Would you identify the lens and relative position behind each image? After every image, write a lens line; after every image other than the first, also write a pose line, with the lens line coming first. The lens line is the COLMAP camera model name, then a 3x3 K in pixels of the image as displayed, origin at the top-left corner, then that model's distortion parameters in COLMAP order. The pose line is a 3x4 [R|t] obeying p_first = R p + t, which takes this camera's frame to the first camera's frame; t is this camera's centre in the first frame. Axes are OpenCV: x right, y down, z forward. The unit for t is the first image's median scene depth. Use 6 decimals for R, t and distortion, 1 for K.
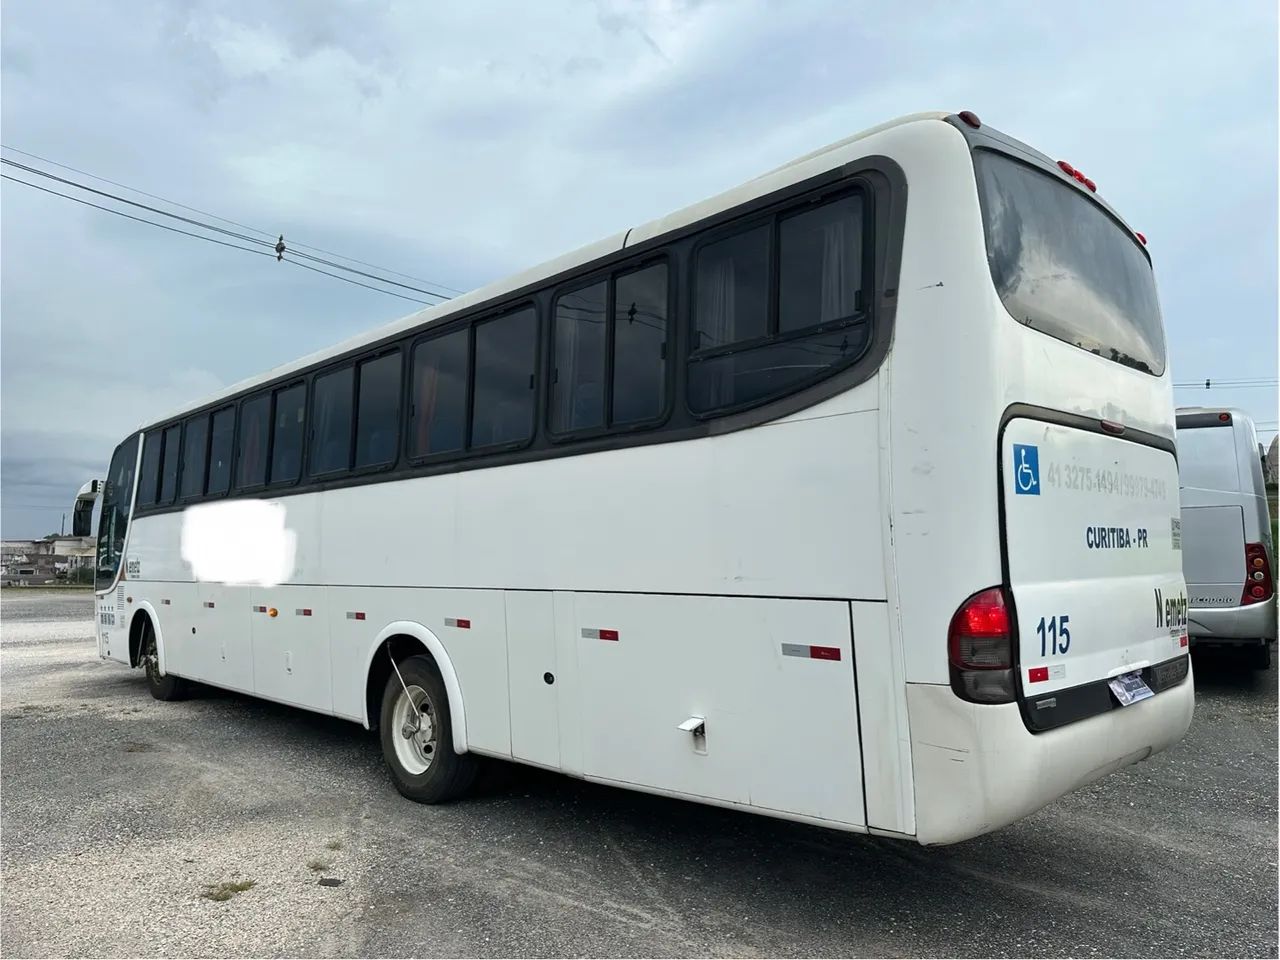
lens RADIAL K [[913.8, 0, 644.5], [0, 913.8, 481.0], [0, 0, 1]] dist [0.034256, -0.033029]
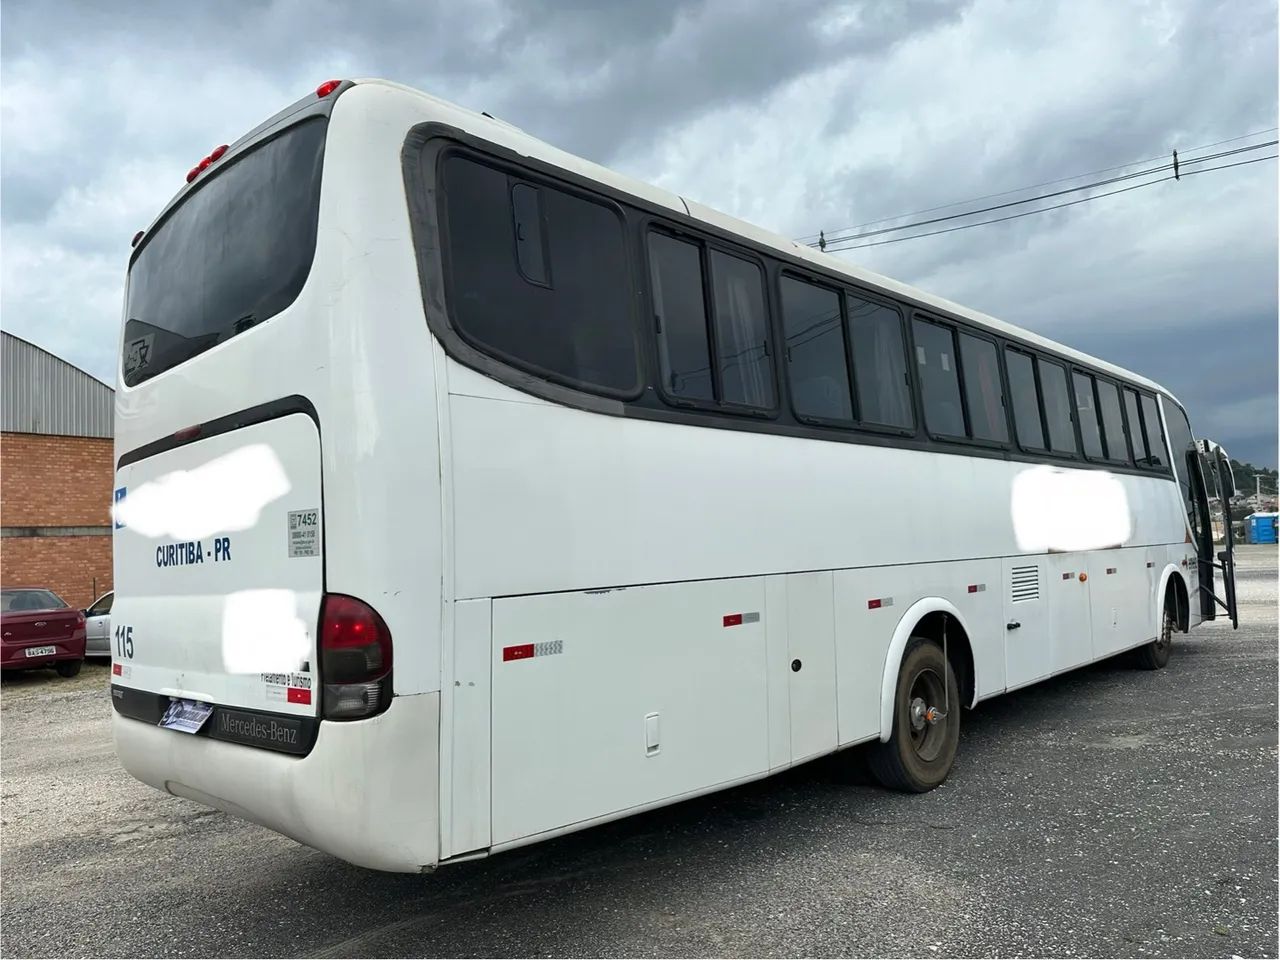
lens RADIAL K [[871.5, 0, 638.2], [0, 871.5, 481.7], [0, 0, 1]] dist [0.065103, -0.039516]
pose [[0.030433, -0.071709, -0.996961, 1.188252], [0.136280, 0.988407, -0.066933, 0.093596], [0.990203, -0.133829, 0.039852, 1.189670]]
